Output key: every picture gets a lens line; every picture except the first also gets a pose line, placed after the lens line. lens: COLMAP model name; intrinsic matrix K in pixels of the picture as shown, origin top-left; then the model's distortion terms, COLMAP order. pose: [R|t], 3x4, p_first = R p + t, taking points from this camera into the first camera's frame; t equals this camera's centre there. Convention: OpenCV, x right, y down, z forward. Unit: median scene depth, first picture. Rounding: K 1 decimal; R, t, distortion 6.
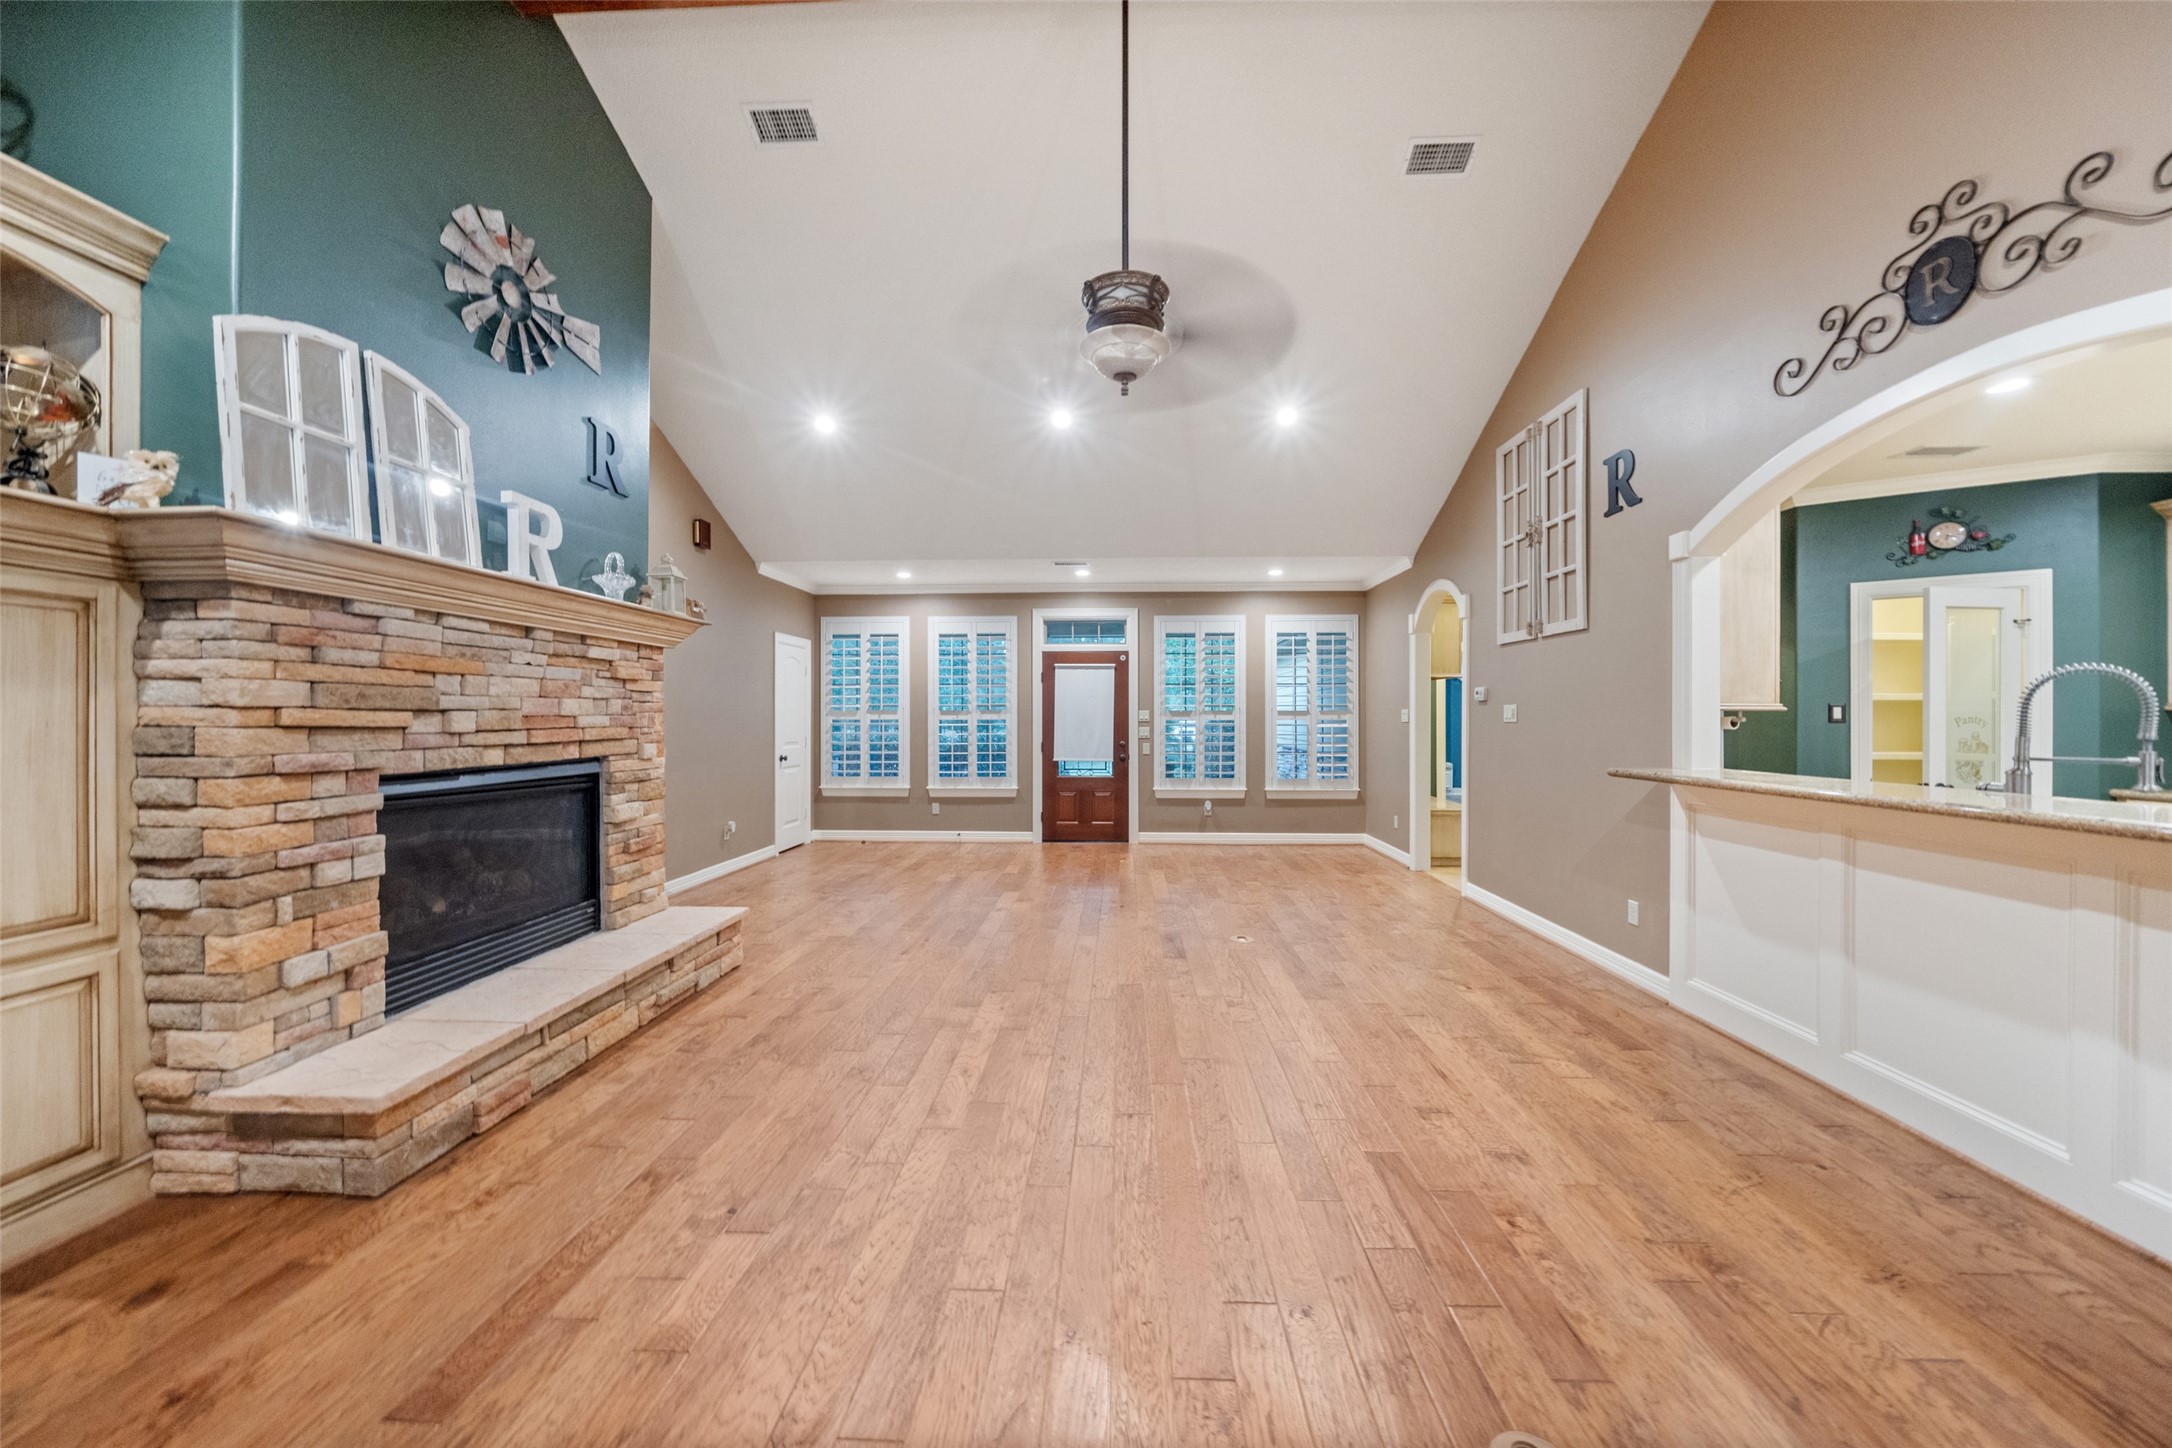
lens RADIAL K [[755.9, 0, 1086.0], [0, 755.9, 721.9], [0, 0, 1]] dist [-0.007460, 0.000125]
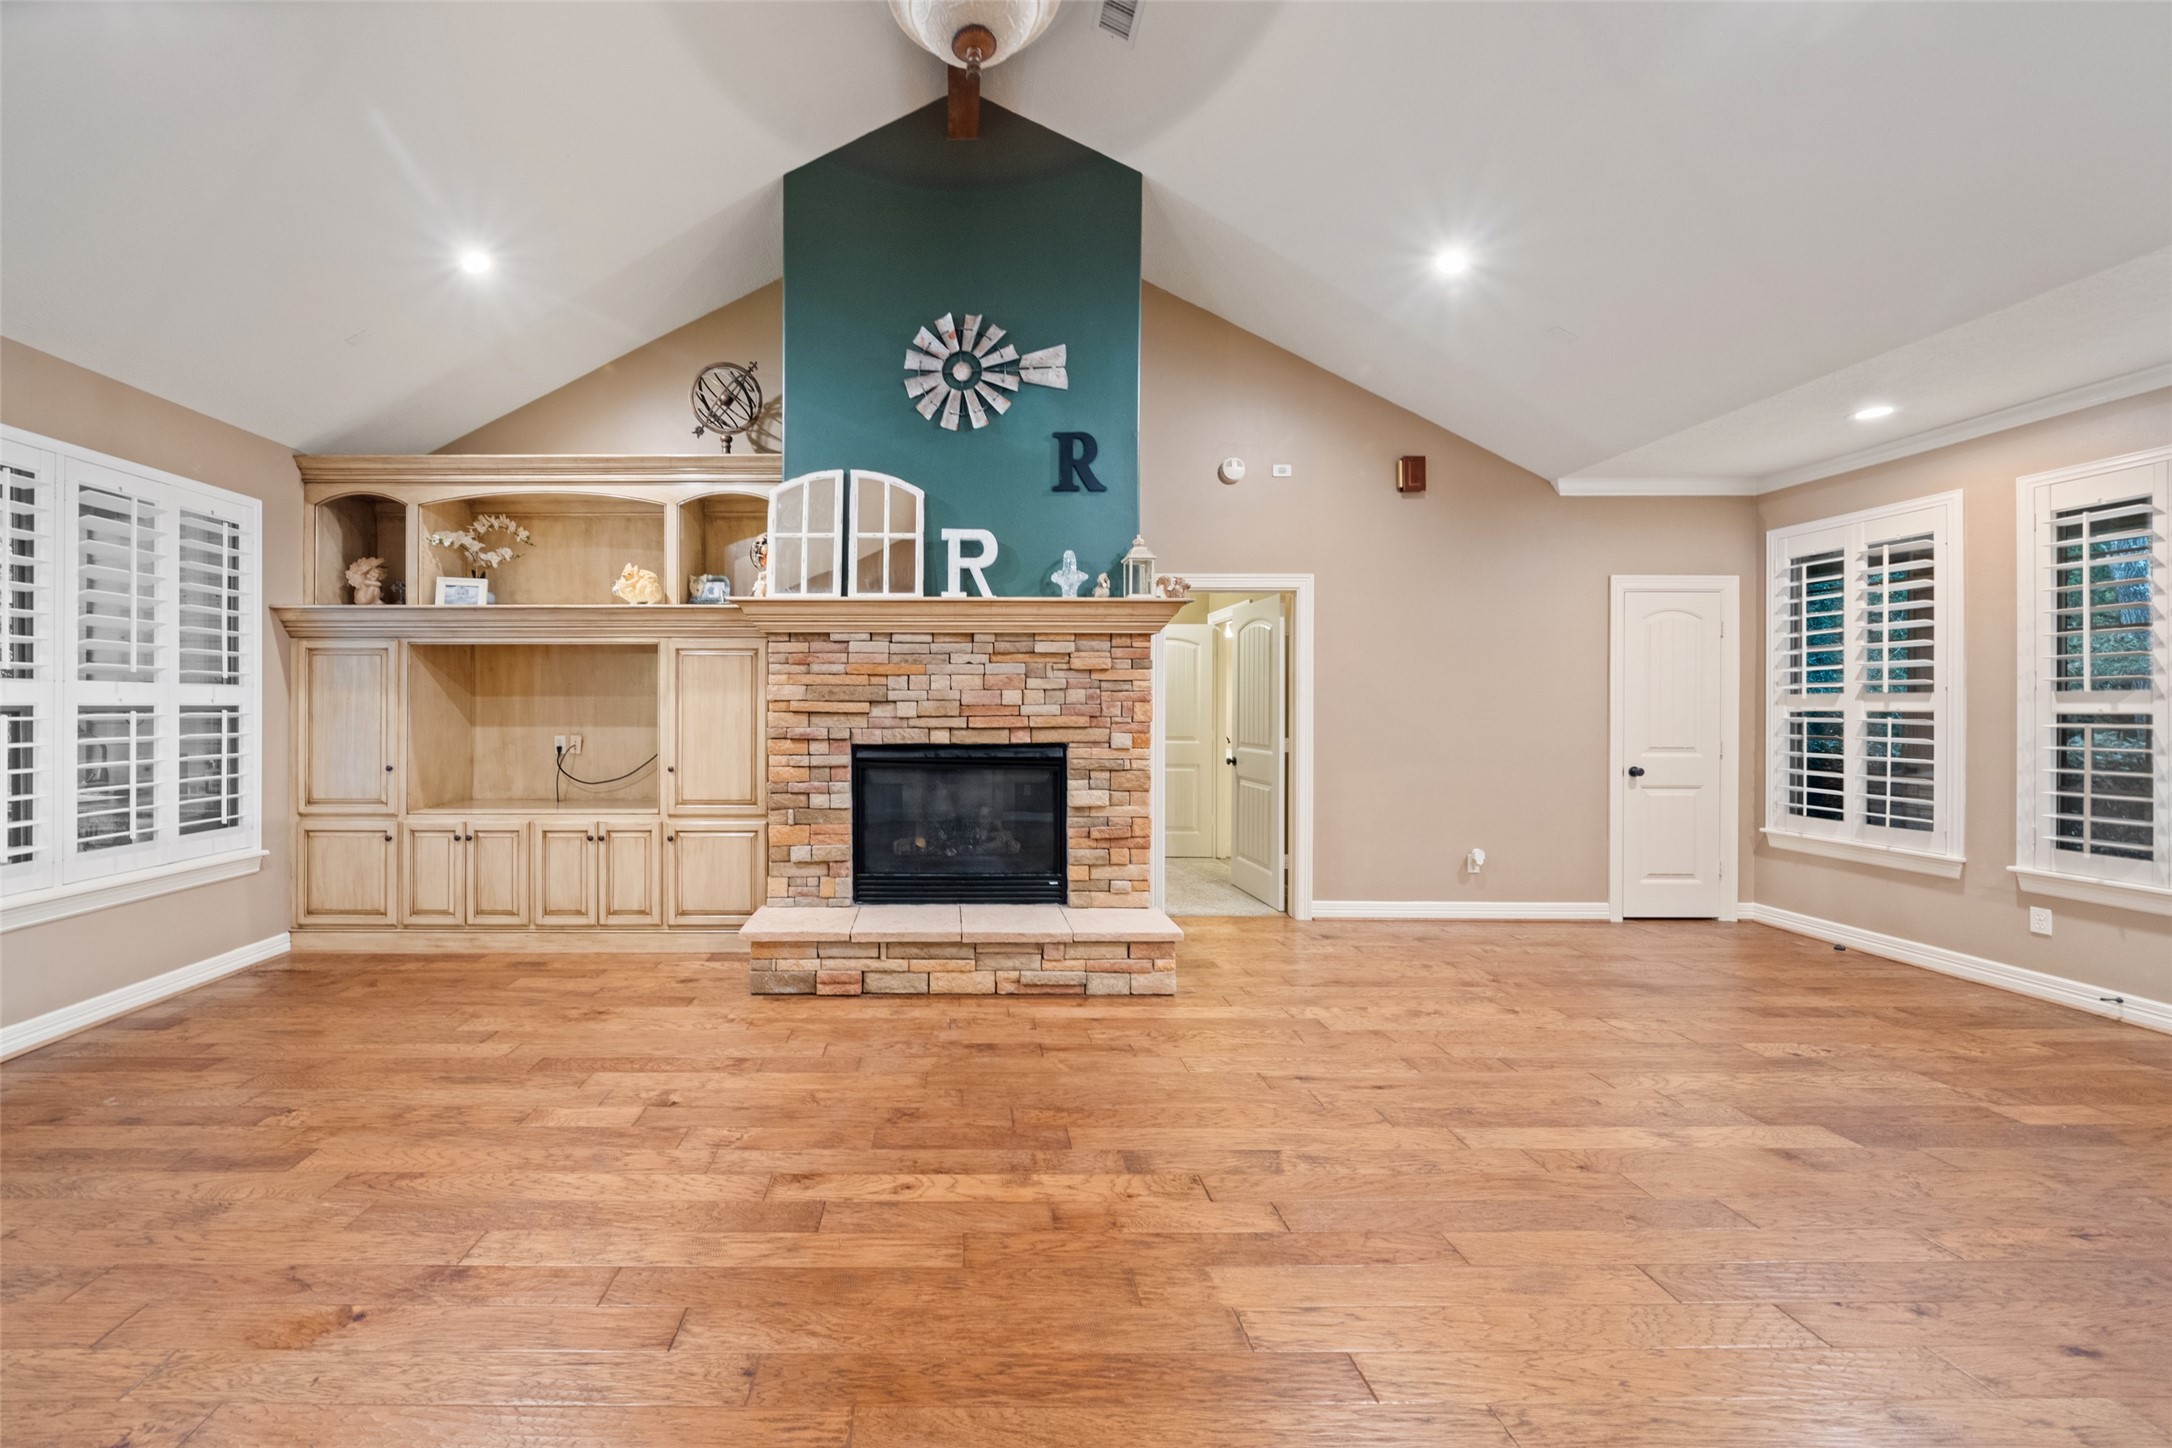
lens RADIAL K [[796.2, 0, 950.5], [0, 796.2, 705.3], [0, 0, 1]] dist [-0.010342, -0.000175]
pose [[0.040930, 0.000603, -0.999162, 0.475526], [-0.007728, 0.999970, 0.000287, -0.006732], [0.999132, 0.007710, 0.040933, 0.775668]]
